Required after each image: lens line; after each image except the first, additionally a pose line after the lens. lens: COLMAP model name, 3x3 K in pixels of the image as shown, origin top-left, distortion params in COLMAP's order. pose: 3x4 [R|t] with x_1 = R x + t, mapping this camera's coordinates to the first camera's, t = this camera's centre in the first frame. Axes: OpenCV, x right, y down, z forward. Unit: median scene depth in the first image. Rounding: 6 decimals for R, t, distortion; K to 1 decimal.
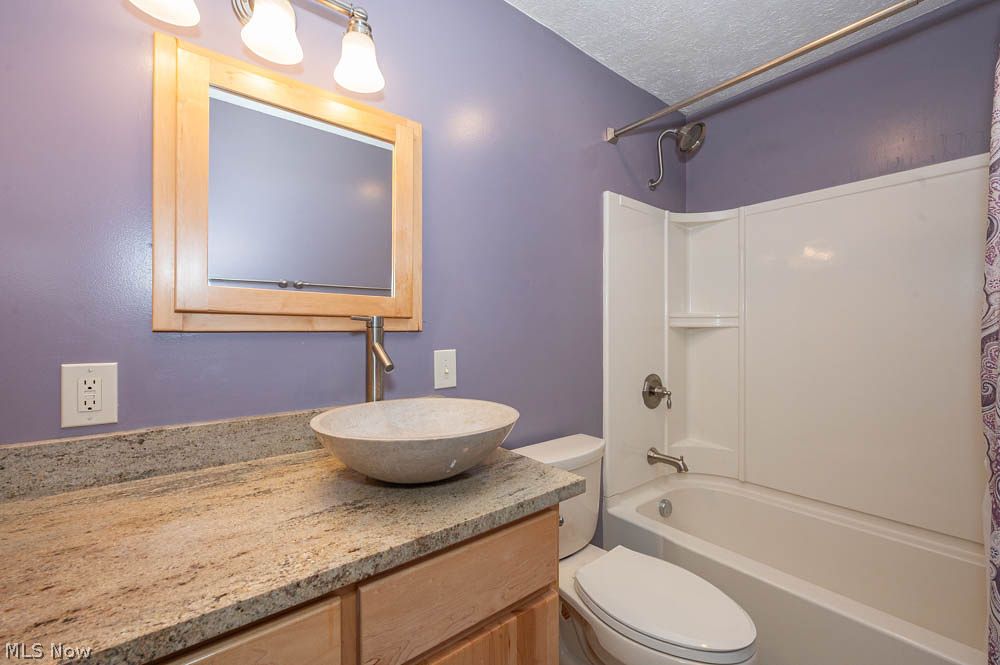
lens RADIAL K [[402.3, 0, 493.2], [0, 402.3, 329.2], [0, 0, 1]] dist [0.000107, -0.000059]
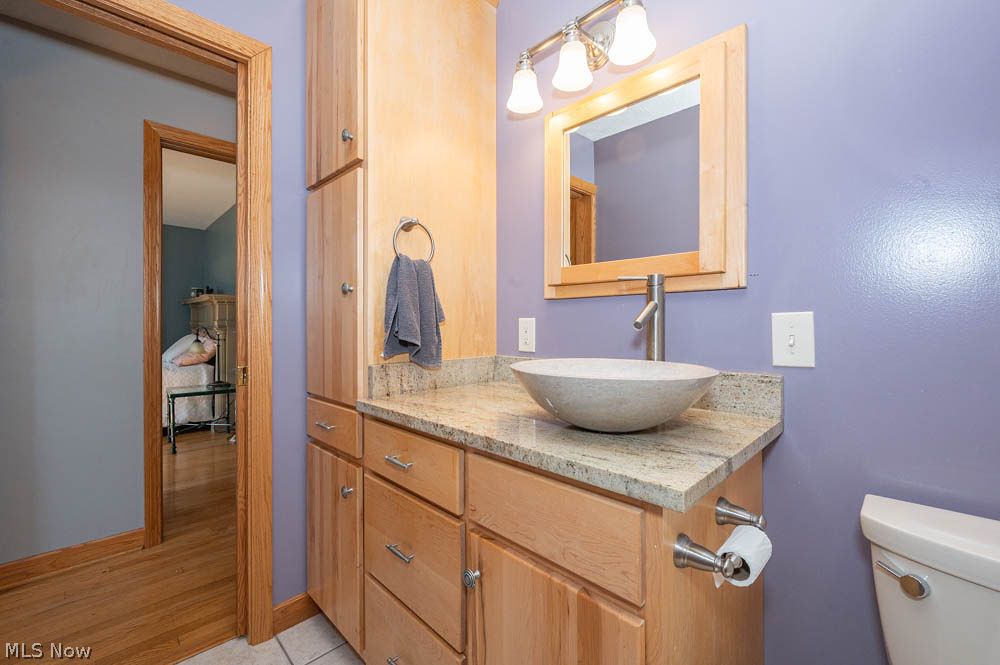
lens RADIAL K [[423.3, 0, 516.5], [0, 423.3, 323.7], [0, 0, 1]] dist [0.003730, 0.000158]
pose [[0.123463, -0.003700, -0.992342, 0.602914], [0.004207, 0.999986, -0.003205, 0.077909], [0.992340, -0.003779, 0.123477, 0.466641]]
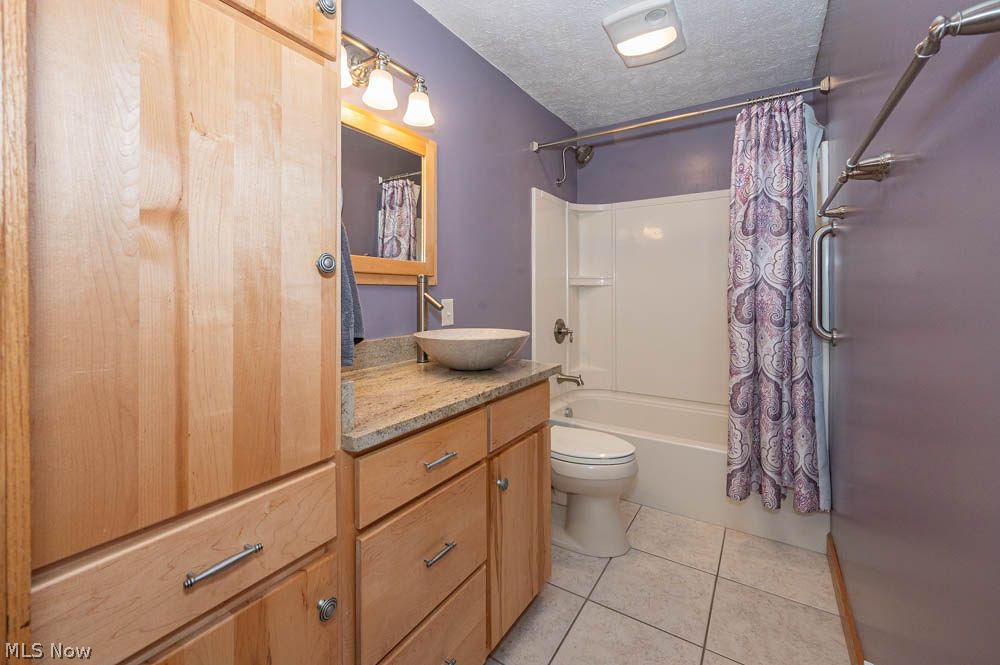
lens RADIAL K [[422.3, 0, 498.7], [0, 422.3, 293.5], [0, 0, 1]] dist [-0.000199, -0.000028]
pose [[0.942331, -0.004312, 0.334653, -0.484513], [0.002891, 0.999985, 0.004744, 0.026129], [-0.334668, -0.003503, 0.942329, -0.510818]]
